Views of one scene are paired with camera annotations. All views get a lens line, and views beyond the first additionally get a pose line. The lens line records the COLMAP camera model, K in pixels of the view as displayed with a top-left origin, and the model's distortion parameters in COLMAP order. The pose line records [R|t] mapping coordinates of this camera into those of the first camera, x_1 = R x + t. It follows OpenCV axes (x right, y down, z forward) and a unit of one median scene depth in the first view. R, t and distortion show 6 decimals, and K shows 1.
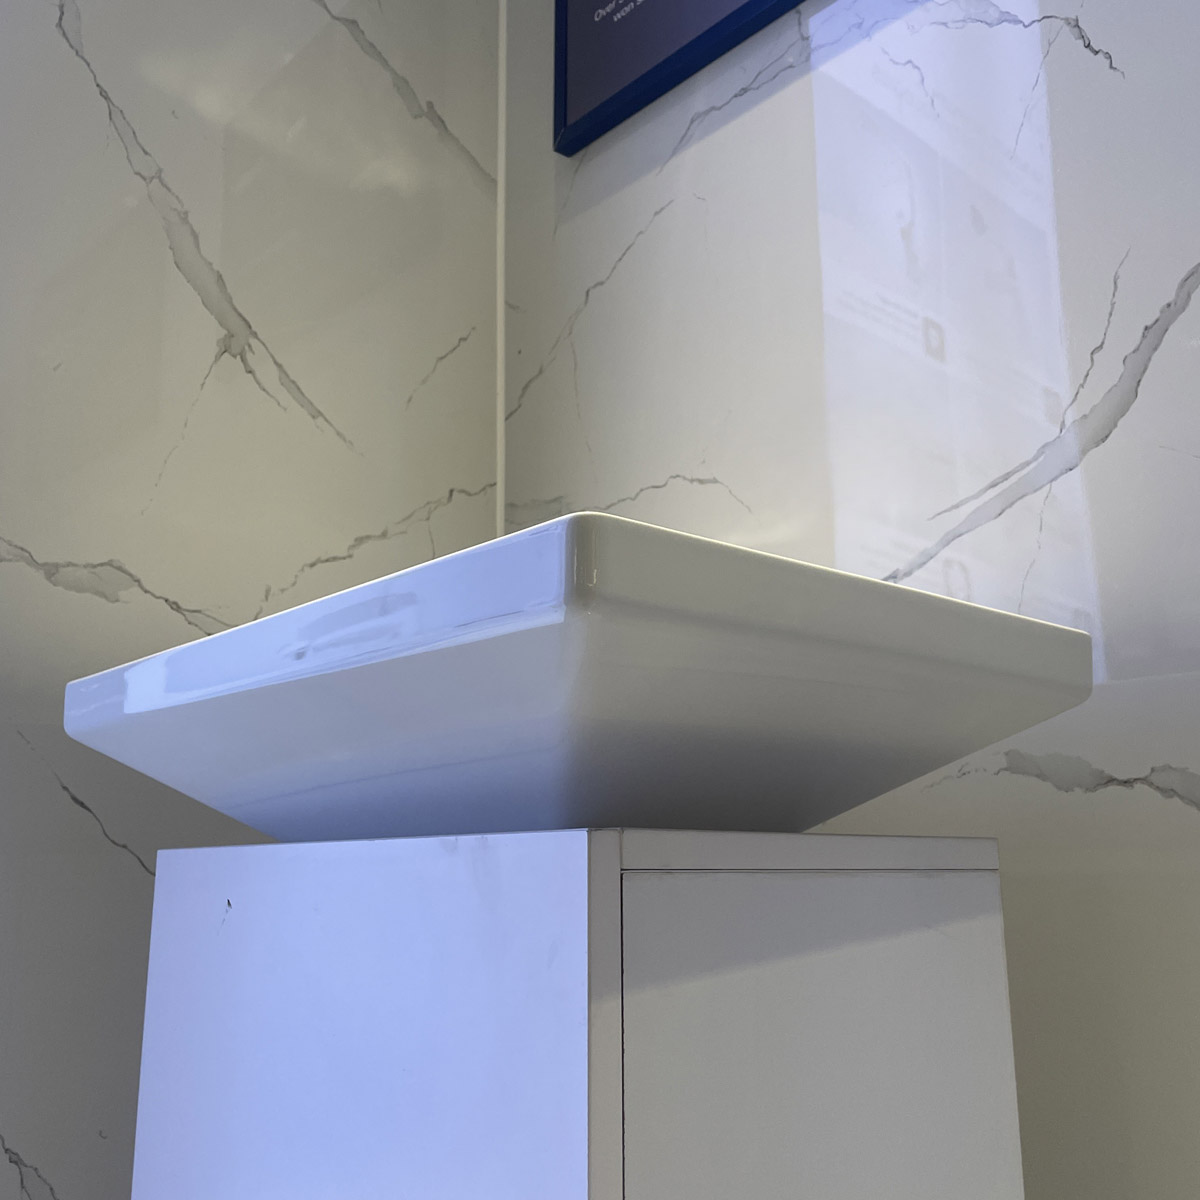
lens RADIAL K [[1221.3, 0, 600.0], [0, 1221.3, 600.0], [0, 0, 1]] dist [0.099461, -0.152841]
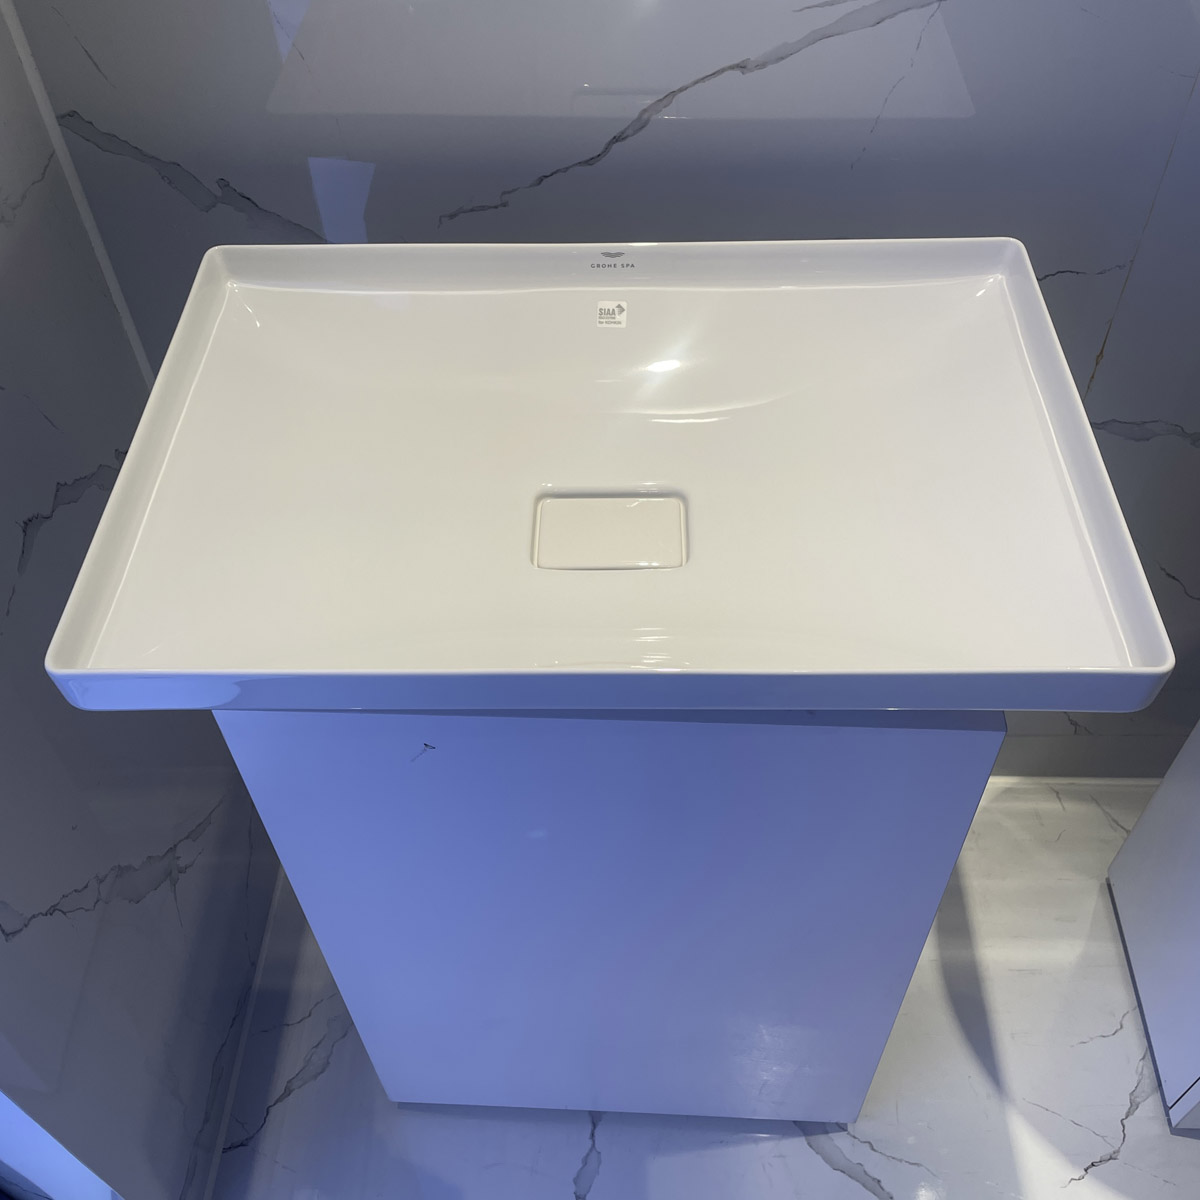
lens RADIAL K [[1221.3, 0, 600.0], [0, 1221.3, 600.0], [0, 0, 1]] dist [0.099461, -0.152841]
pose [[0.671267, -0.571799, 0.471643, -0.428307], [-0.135377, 0.531028, 0.836470, -0.485048], [-0.728748, -0.625344, 0.279053, 0.473967]]
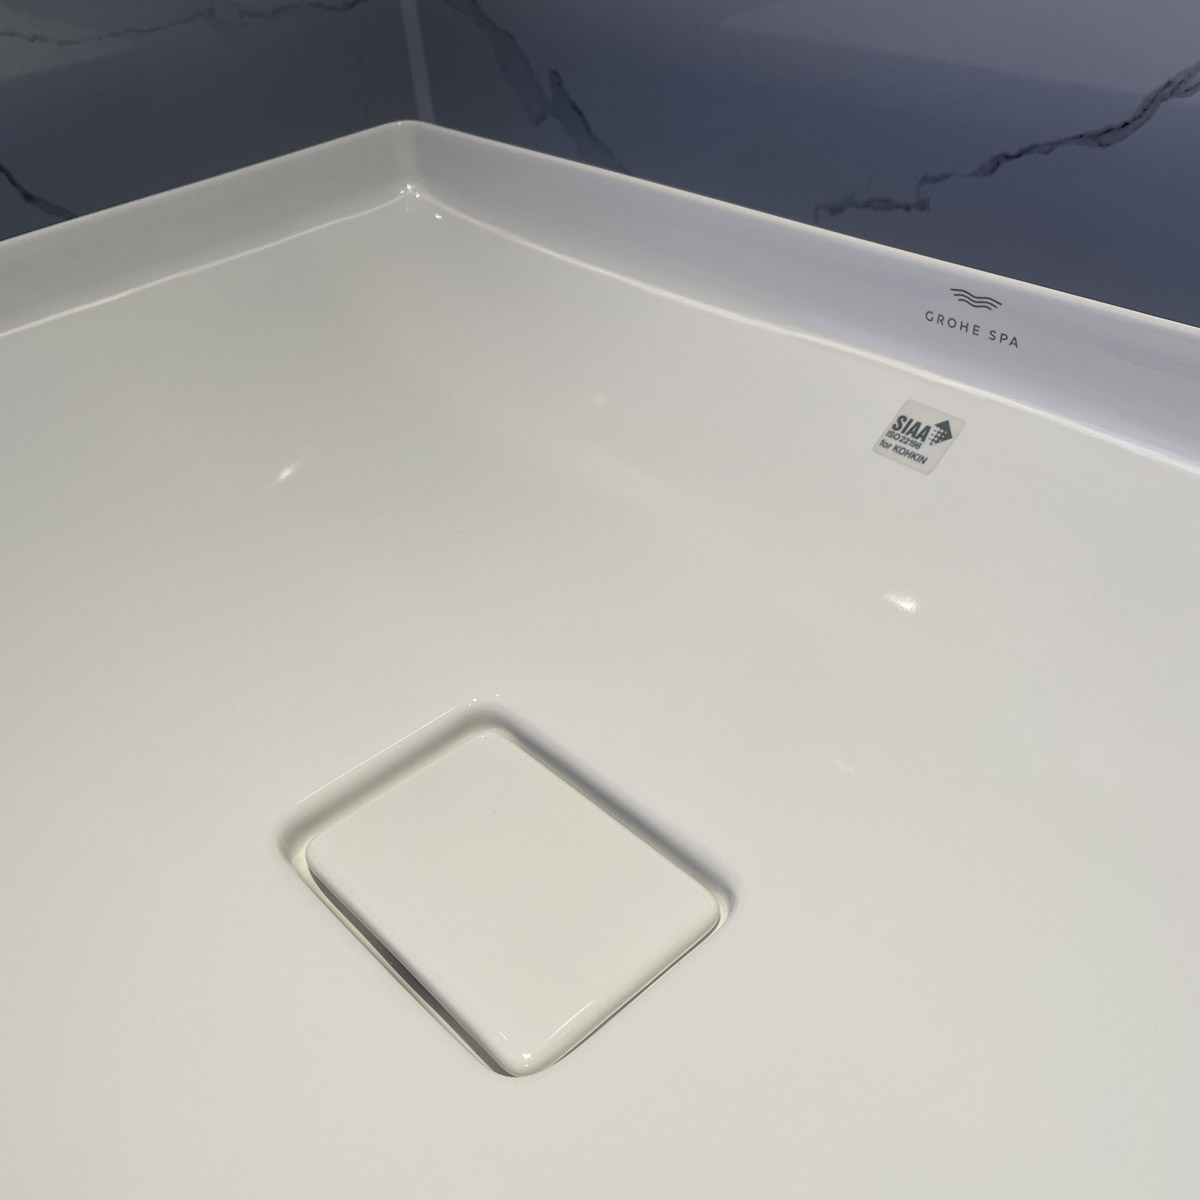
lens RADIAL K [[1230.5, 0, 600.0], [0, 1230.5, 600.0], [0, 0, 1]] dist [0.054032, -0.093381]
pose [[0.996569, -0.073897, -0.037273, -0.006426], [0.076810, 0.658013, 0.749079, -0.131600], [-0.030829, -0.749371, 0.661432, 0.564387]]
